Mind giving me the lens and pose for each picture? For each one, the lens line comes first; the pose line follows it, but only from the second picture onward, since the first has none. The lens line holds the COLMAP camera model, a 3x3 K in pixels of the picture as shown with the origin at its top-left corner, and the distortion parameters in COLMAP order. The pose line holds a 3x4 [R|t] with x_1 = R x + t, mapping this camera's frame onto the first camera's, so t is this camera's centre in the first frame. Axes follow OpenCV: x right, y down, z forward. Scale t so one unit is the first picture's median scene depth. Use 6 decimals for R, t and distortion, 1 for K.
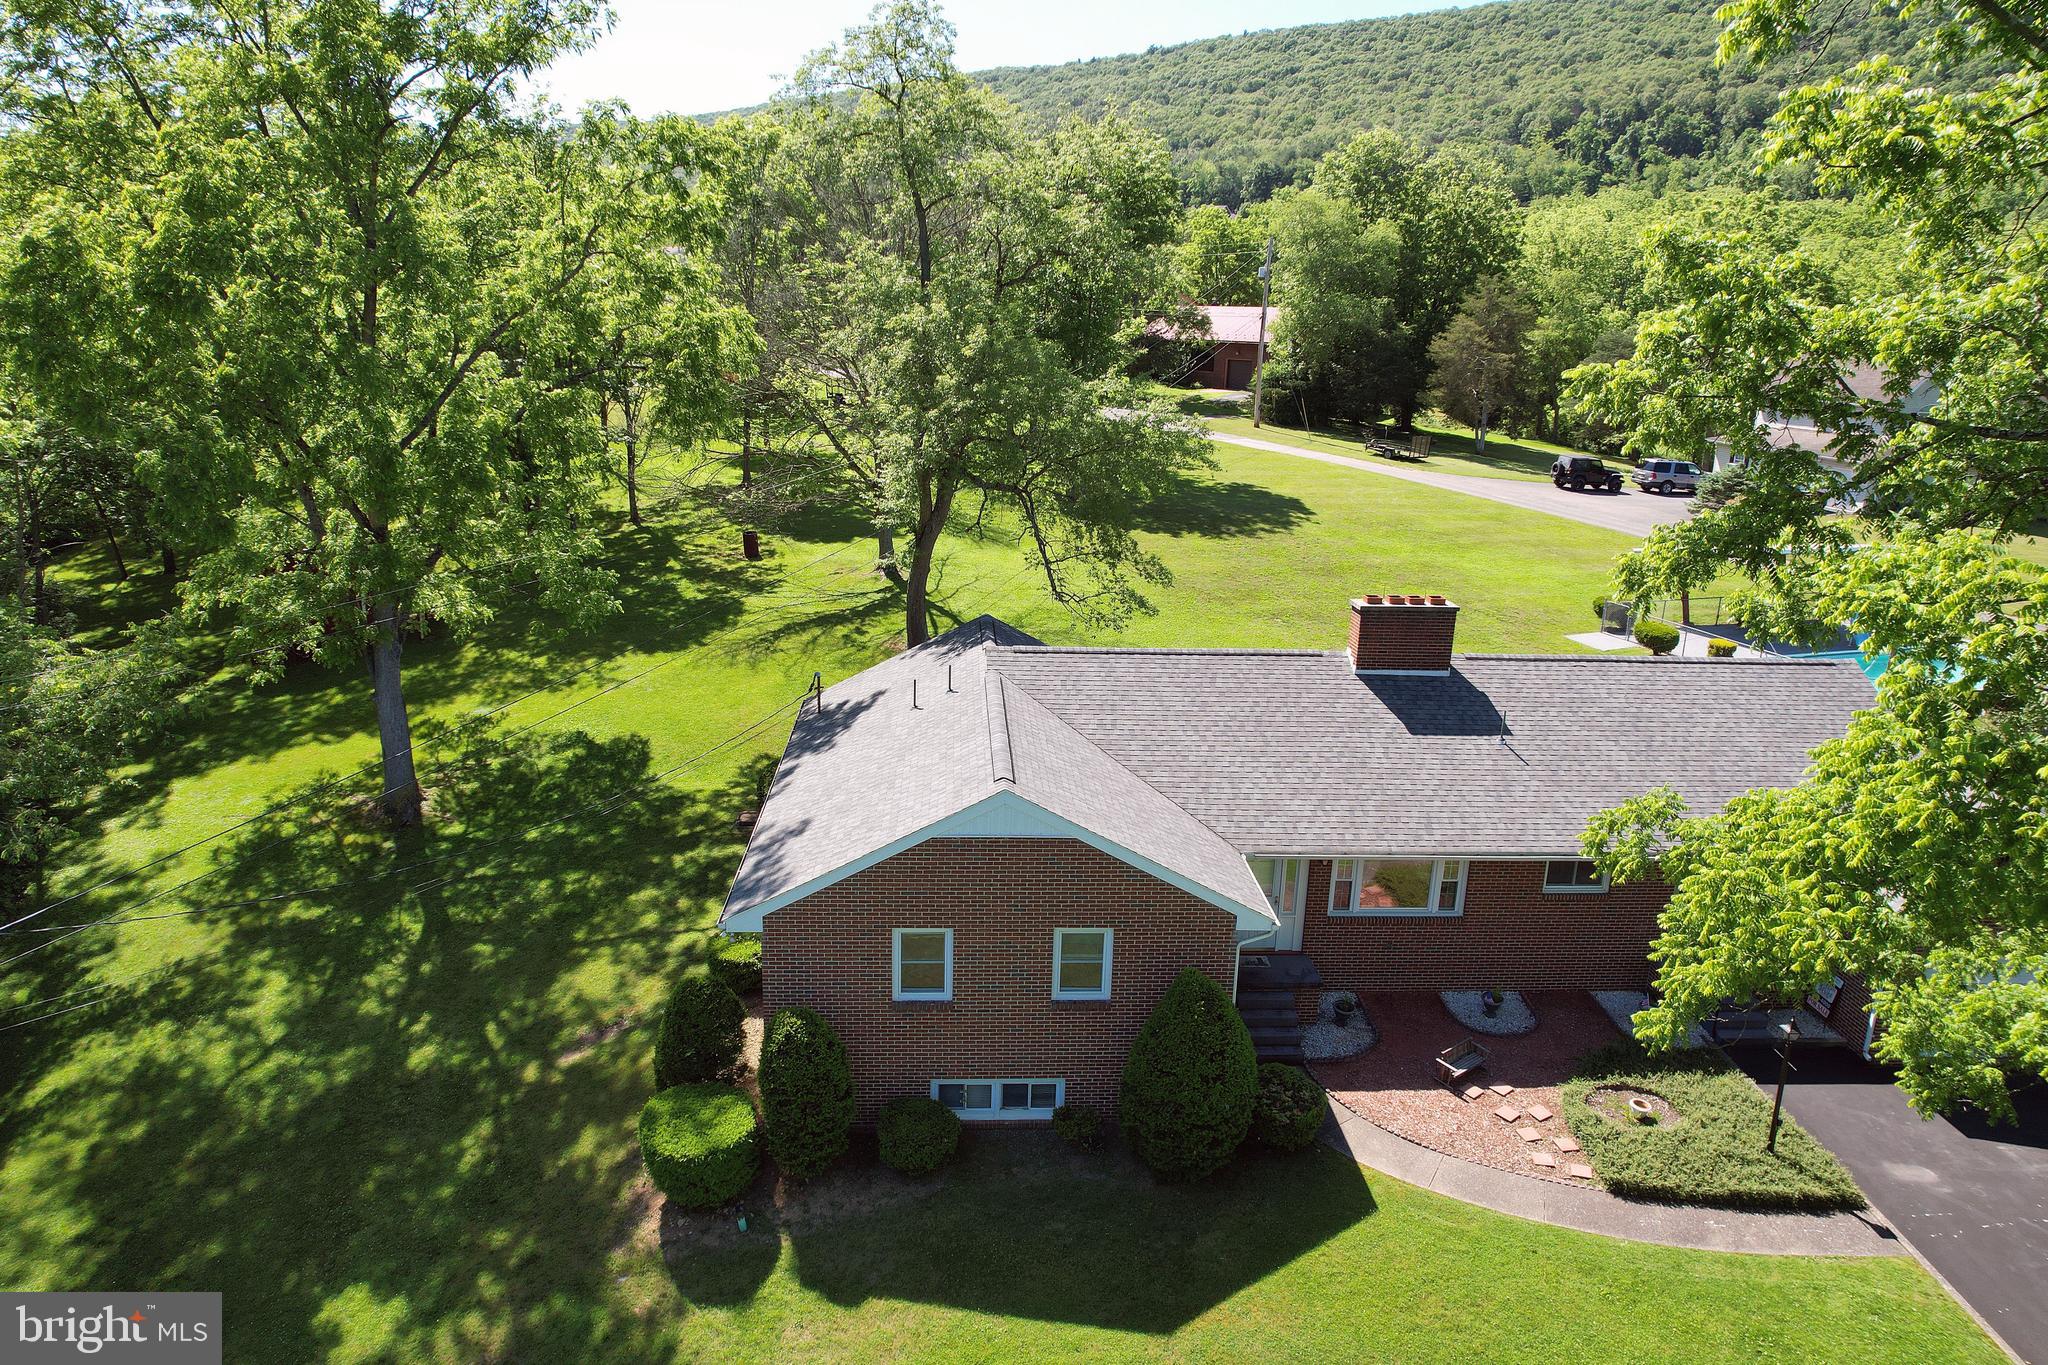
lens RADIAL K [[1351.5, 0, 1029.4], [0, 1351.5, 721.6], [0, 0, 1]] dist [-0.075783, 0.071327]
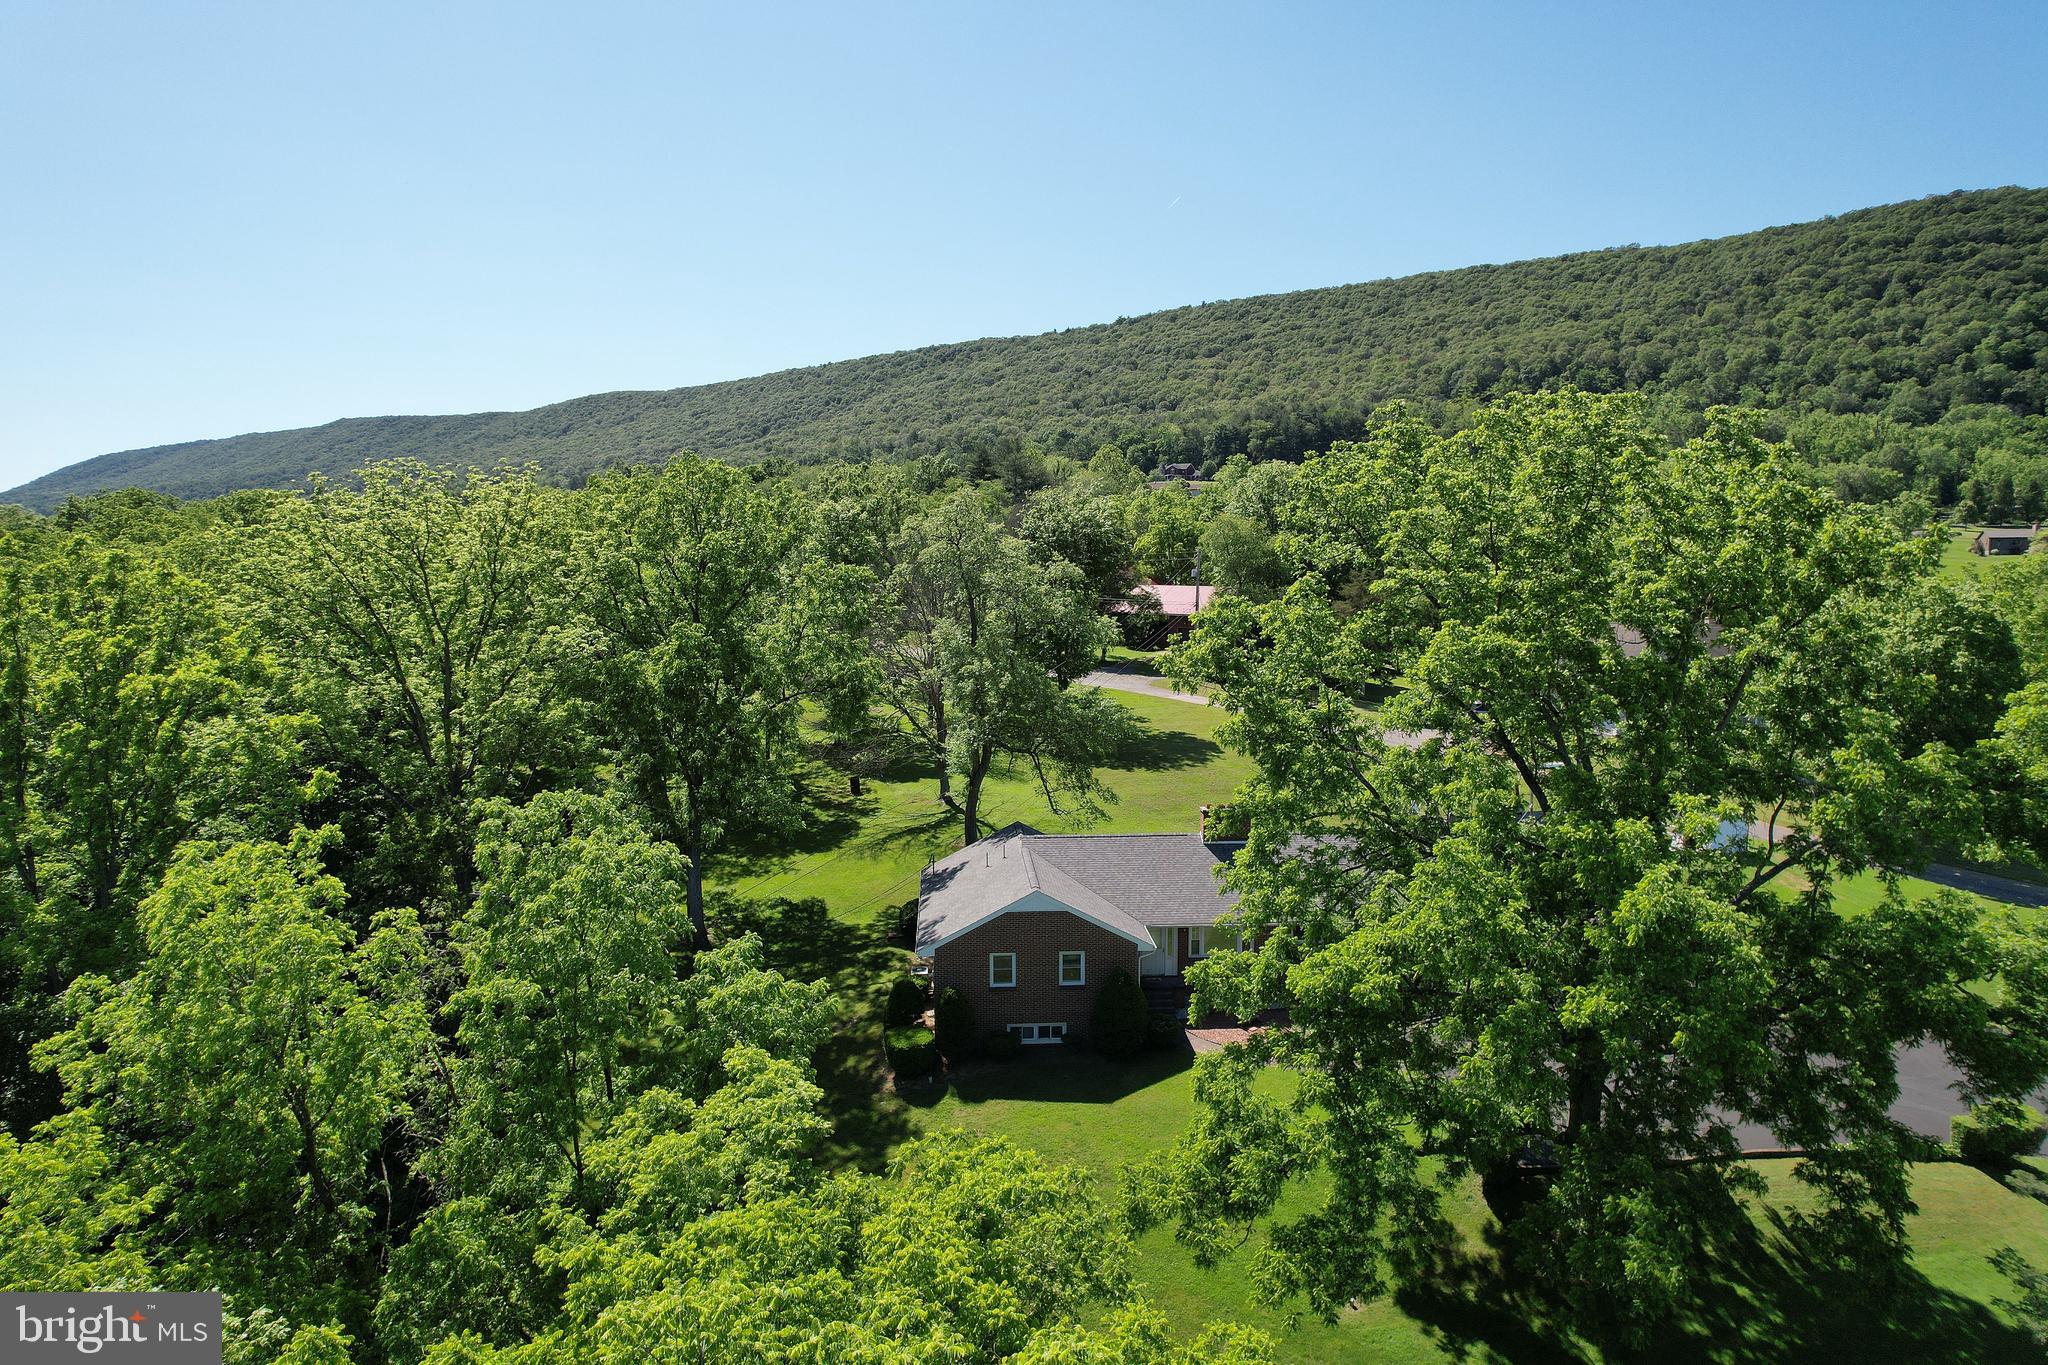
lens RADIAL K [[1256.3, 0, 995.2], [0, 1256.3, 738.7], [0, 0, 1]] dist [-0.043272, -0.003117]
pose [[0.999184, -0.033260, -0.022910, -0.015886], [0.029302, 0.987402, -0.155497, 0.066197], [0.027793, 0.154699, 0.987571, -0.636528]]
